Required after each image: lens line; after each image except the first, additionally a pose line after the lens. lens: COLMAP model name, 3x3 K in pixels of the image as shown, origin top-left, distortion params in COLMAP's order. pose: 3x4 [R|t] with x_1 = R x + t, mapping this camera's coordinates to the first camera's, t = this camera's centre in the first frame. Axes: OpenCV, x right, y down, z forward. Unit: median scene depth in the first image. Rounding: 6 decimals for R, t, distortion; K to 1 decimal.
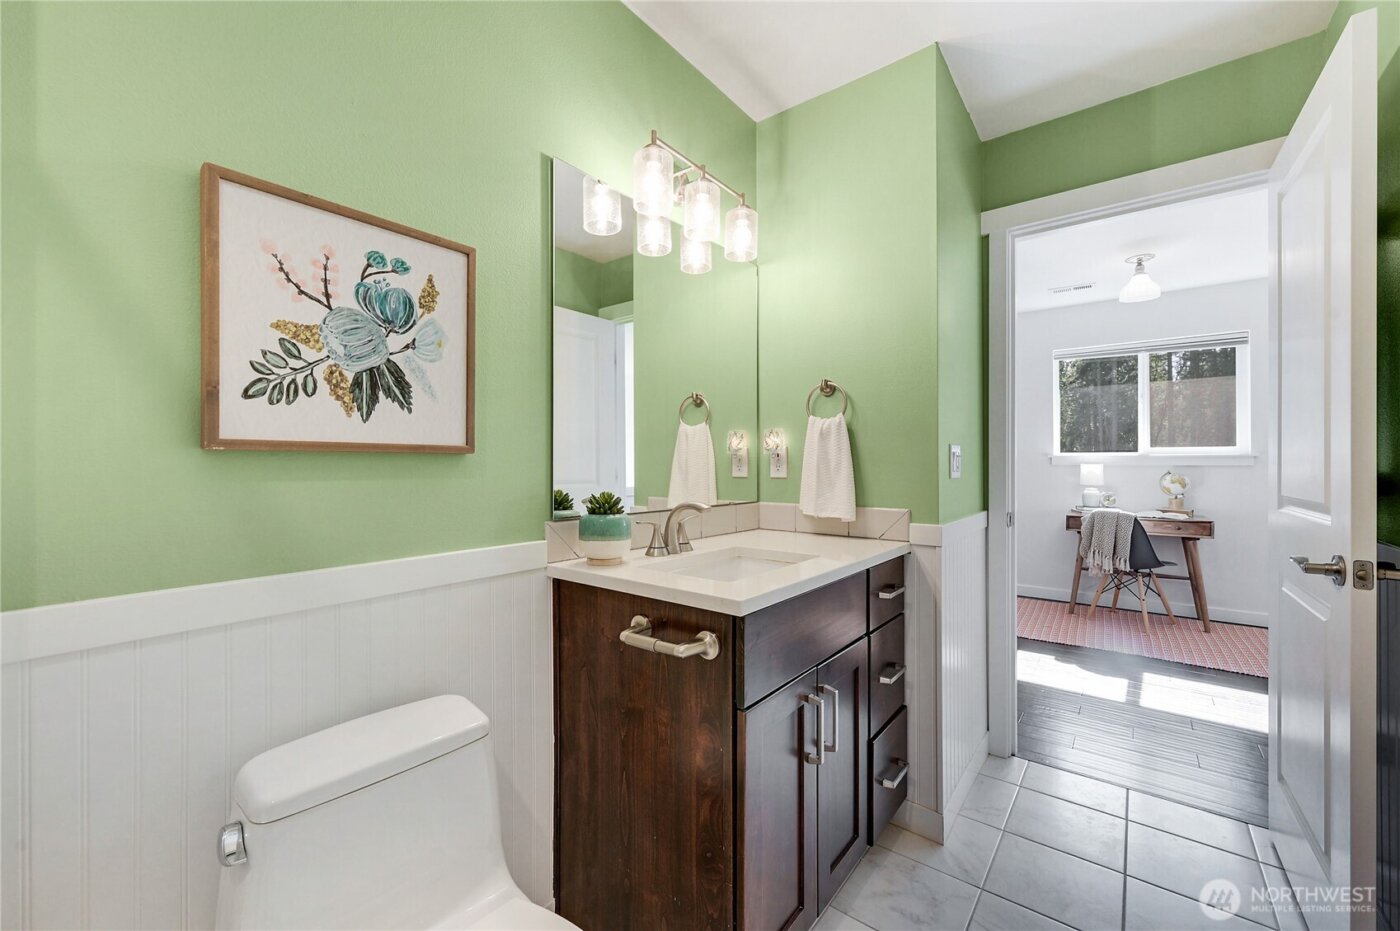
lens RADIAL K [[557.5, 0, 695.1], [0, 557.5, 463.0], [0, 0, 1]] dist [0.001075, 0.000072]
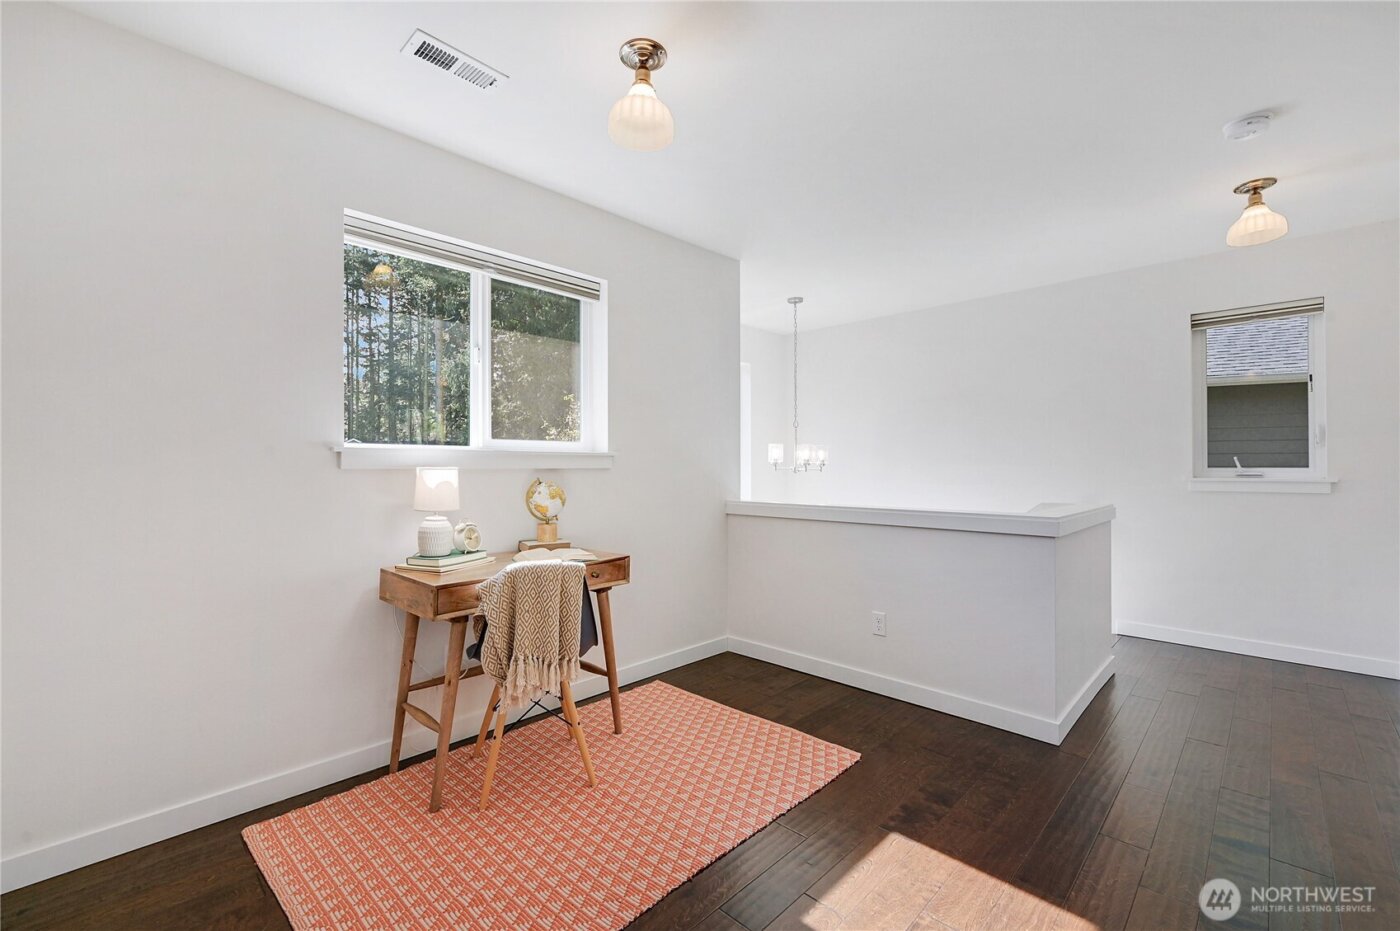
lens RADIAL K [[591.8, 0, 702.8], [0, 591.8, 471.9], [0, 0, 1]] dist [-0.000703, 0.000690]
pose [[0.070813, -0.010264, 0.997437, 0.219422], [-0.002919, 0.999941, 0.010497, 0.000128], [-0.997485, -0.003655, 0.070779, 0.754985]]
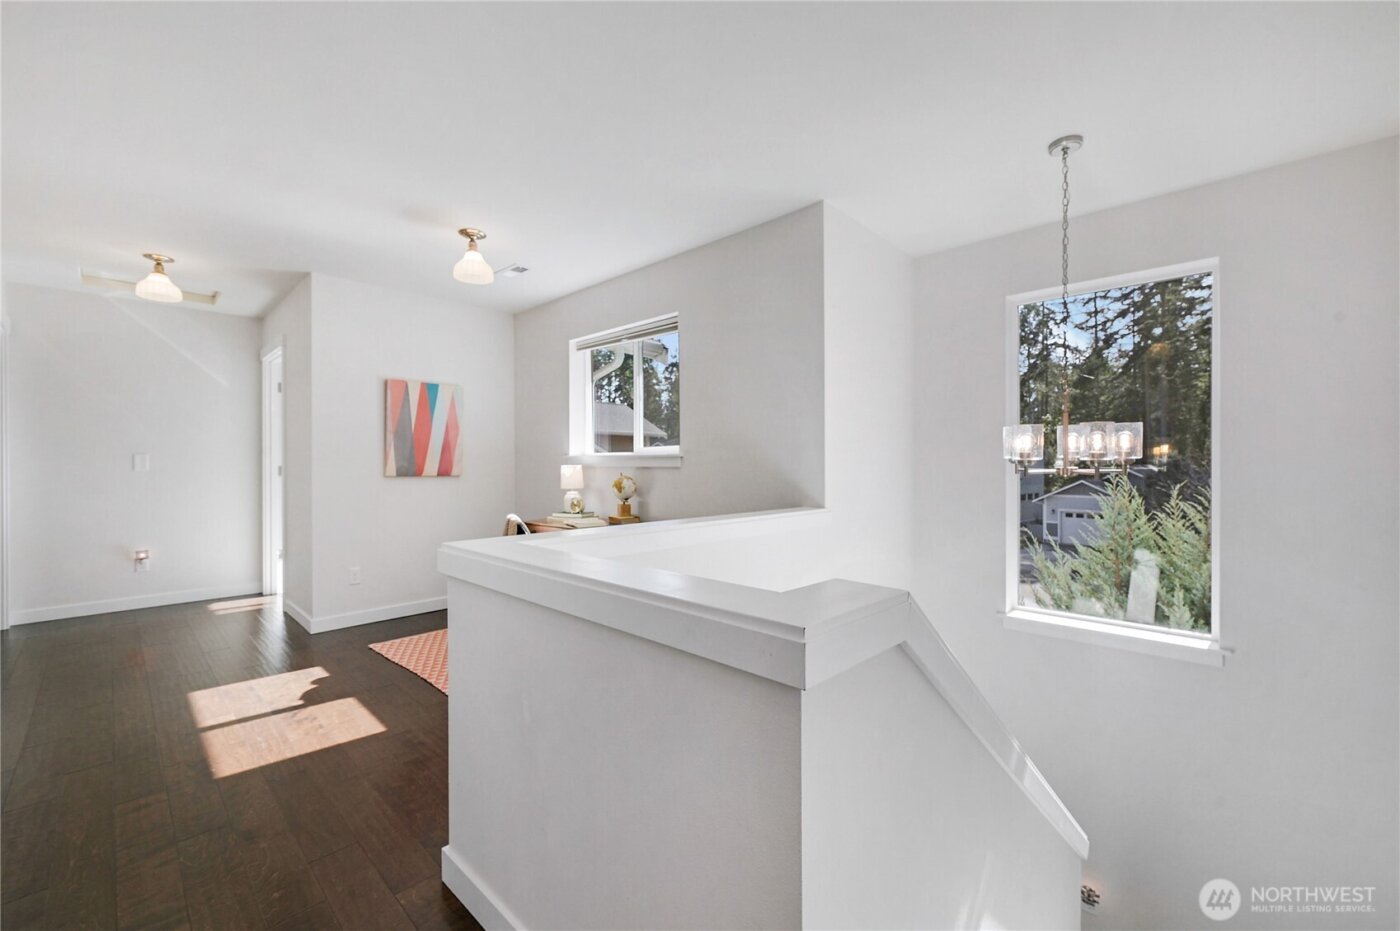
lens RADIAL K [[584.3, 0, 707.2], [0, 584.3, 467.1], [0, 0, 1]] dist [0.001128, 0.000112]
pose [[0.997174, 0.005707, -0.074916, 1.031340], [-0.005428, 0.999978, 0.003935, -0.000135], [0.074937, -0.003517, 0.997182, 0.076595]]
